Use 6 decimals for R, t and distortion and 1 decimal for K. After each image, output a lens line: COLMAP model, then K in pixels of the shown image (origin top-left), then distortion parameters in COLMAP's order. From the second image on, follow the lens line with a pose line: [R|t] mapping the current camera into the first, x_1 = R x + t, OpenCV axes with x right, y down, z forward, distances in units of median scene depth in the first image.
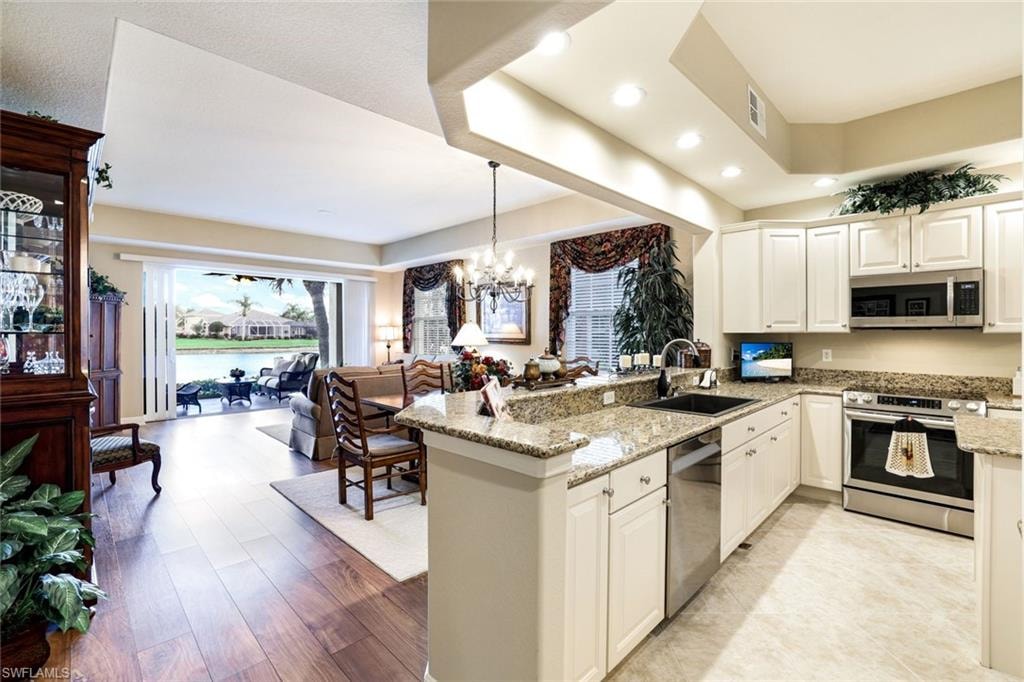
lens RADIAL K [[448.4, 0, 504.8], [0, 448.4, 336.9], [0, 0, 1]] dist [-0.018393, 0.002245]
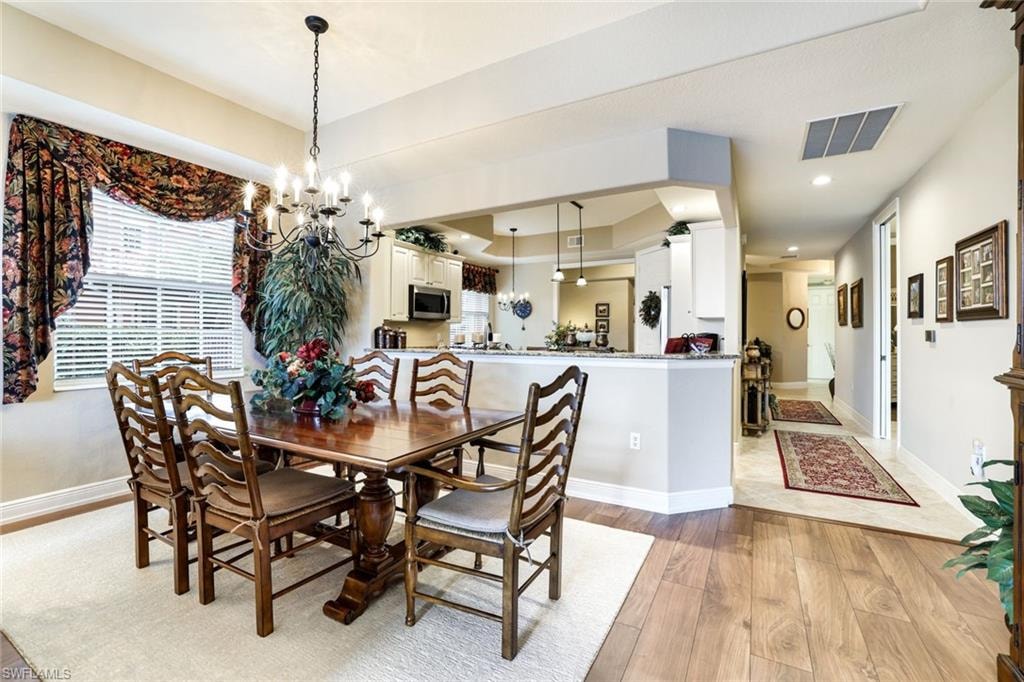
lens RADIAL K [[448.4, 0, 508.0], [0, 448.4, 333.2], [0, 0, 1]] dist [-0.018393, 0.002245]
pose [[-0.273856, 0.000017, 0.961771, -0.807560], [0.006224, 0.999979, 0.001754, 0.029625], [-0.961750, 0.006466, -0.273851, 1.116752]]
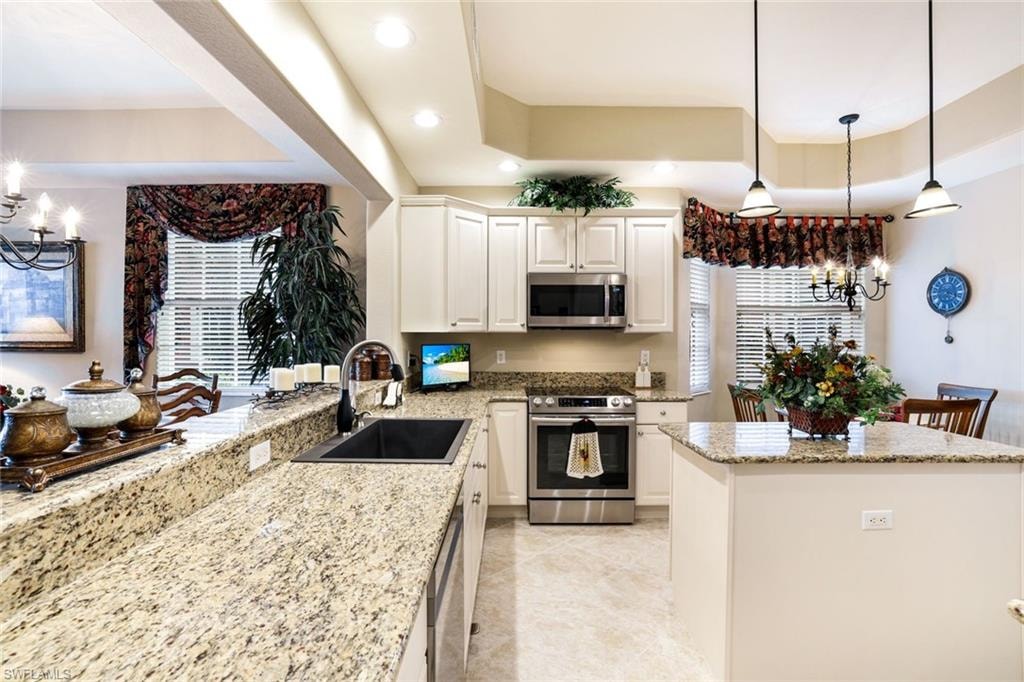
lens RADIAL K [[448.4, 0, 491.6], [0, 448.4, 336.5], [0, 0, 1]] dist [-0.018393, 0.002245]
pose [[0.710693, 0.000539, 0.703502, 0.052551], [0.004175, 0.999979, -0.004984, 0.003717], [-0.703490, 0.006480, 0.710676, 0.377276]]
